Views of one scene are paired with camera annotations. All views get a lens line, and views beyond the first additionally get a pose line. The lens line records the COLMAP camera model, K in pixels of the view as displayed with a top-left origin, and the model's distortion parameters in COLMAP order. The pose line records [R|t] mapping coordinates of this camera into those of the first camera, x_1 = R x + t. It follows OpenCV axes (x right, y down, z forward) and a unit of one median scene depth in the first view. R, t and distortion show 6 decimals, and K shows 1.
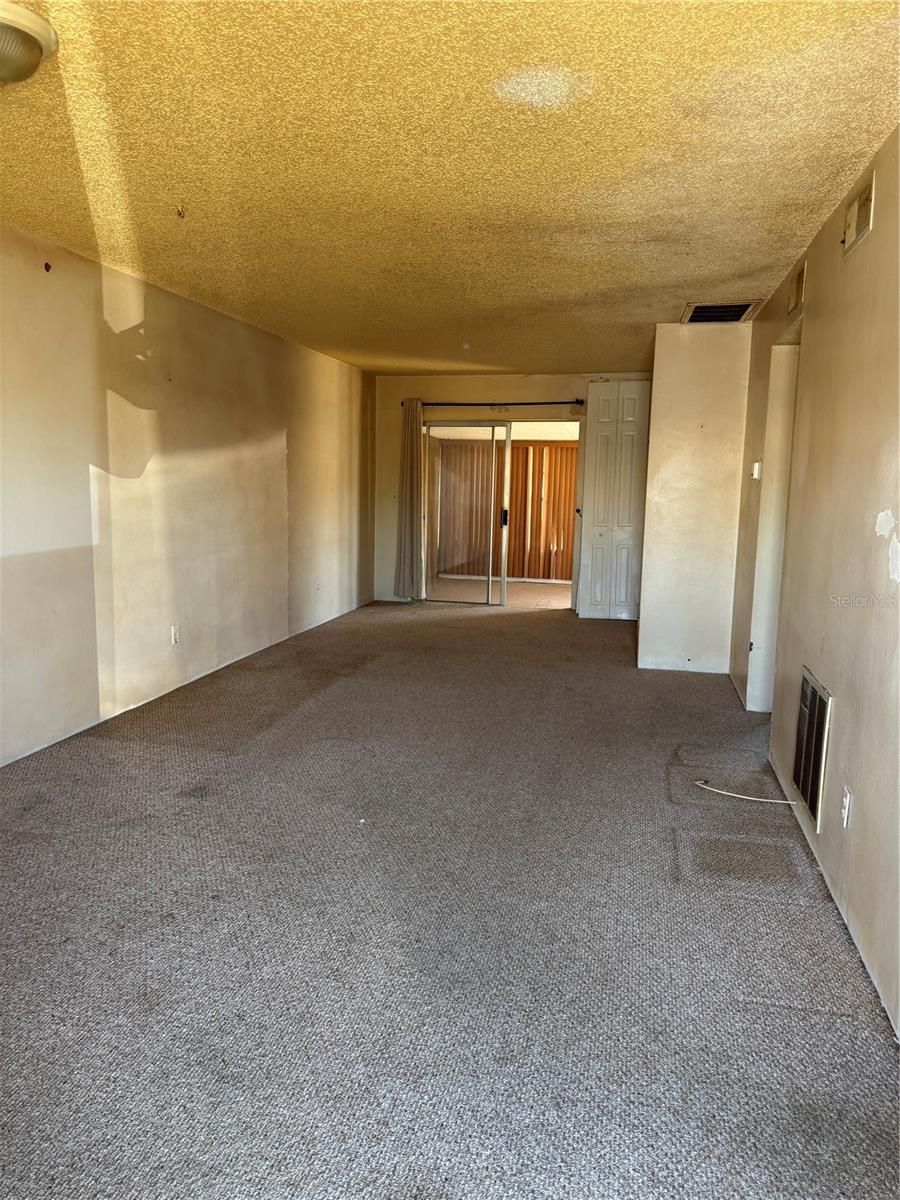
lens RADIAL K [[852.6, 0, 454.3], [0, 852.6, 594.9], [0, 0, 1]] dist [0.087140, -0.062011]
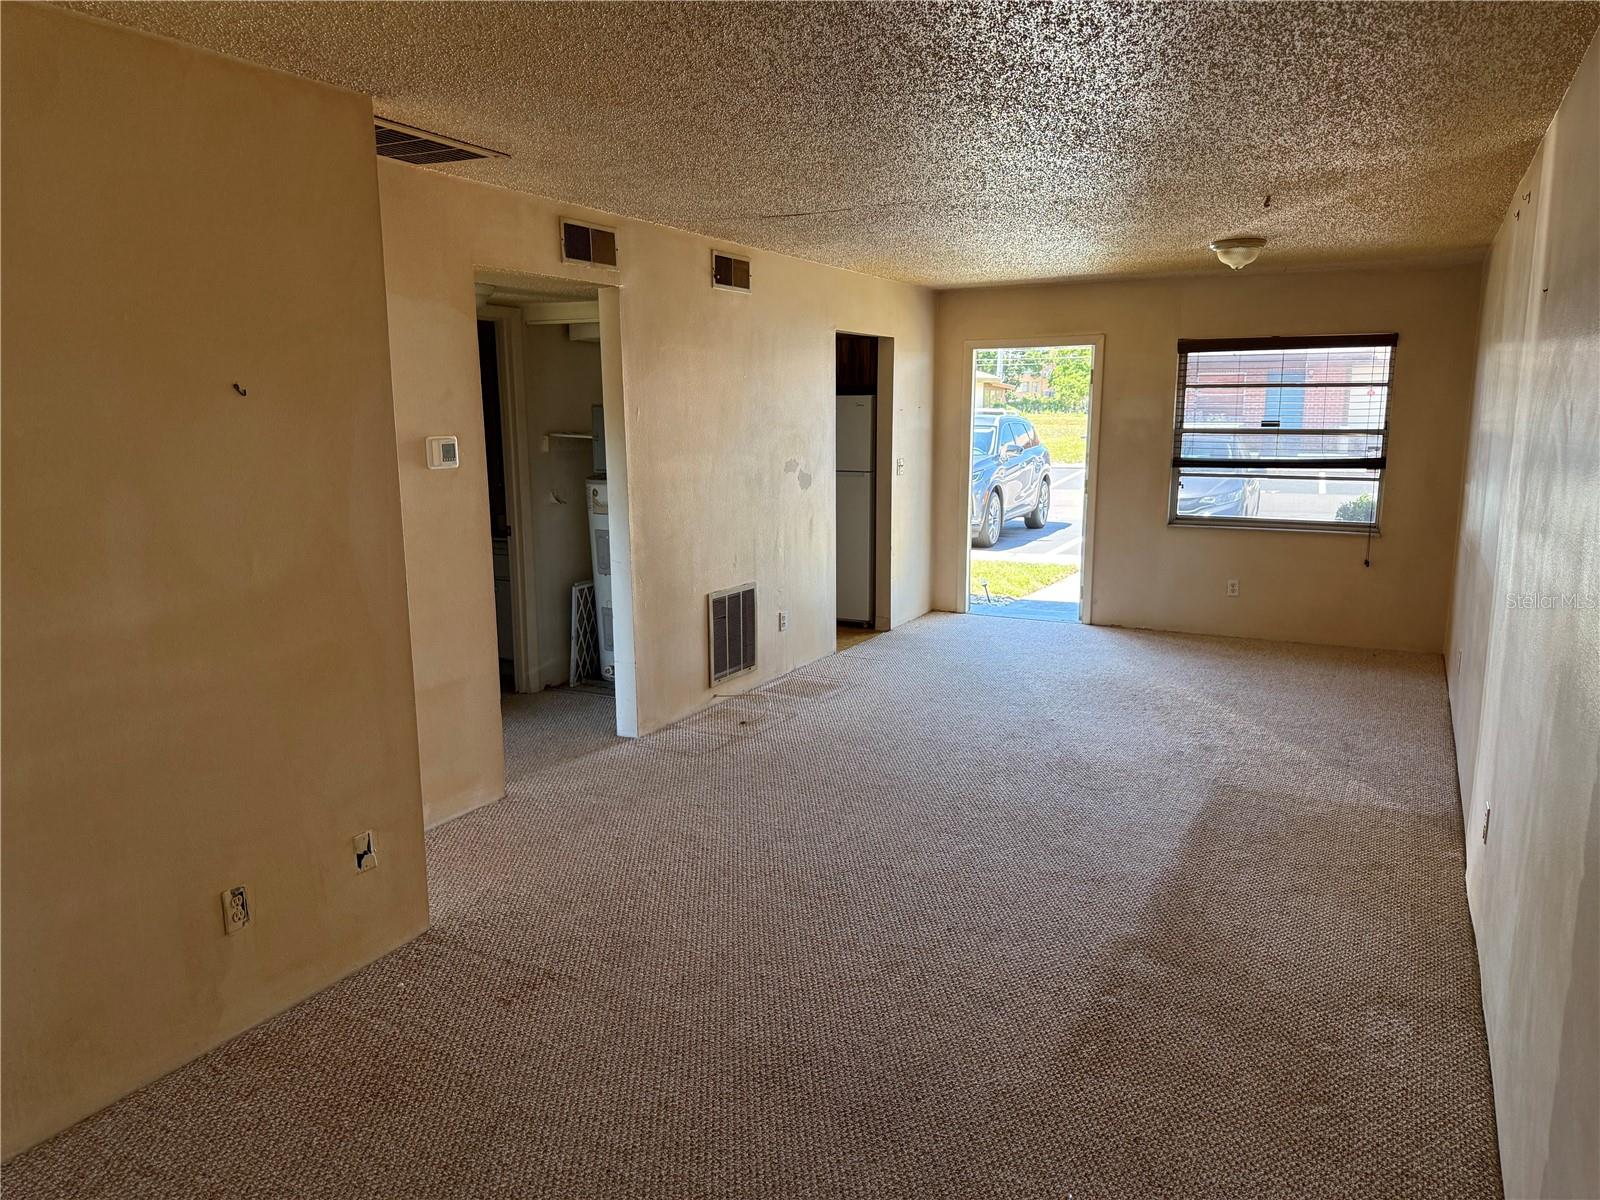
lens RADIAL K [[1132.1, 0, 817.2], [0, 1132.1, 598.4], [0, 0, 1]] dist [0.125252, -0.140185]
pose [[-0.963742, -0.061553, 0.259638, -0.188810], [0.021828, 0.951583, 0.306617, -0.418022], [-0.265940, 0.301167, -0.915737, 2.453509]]
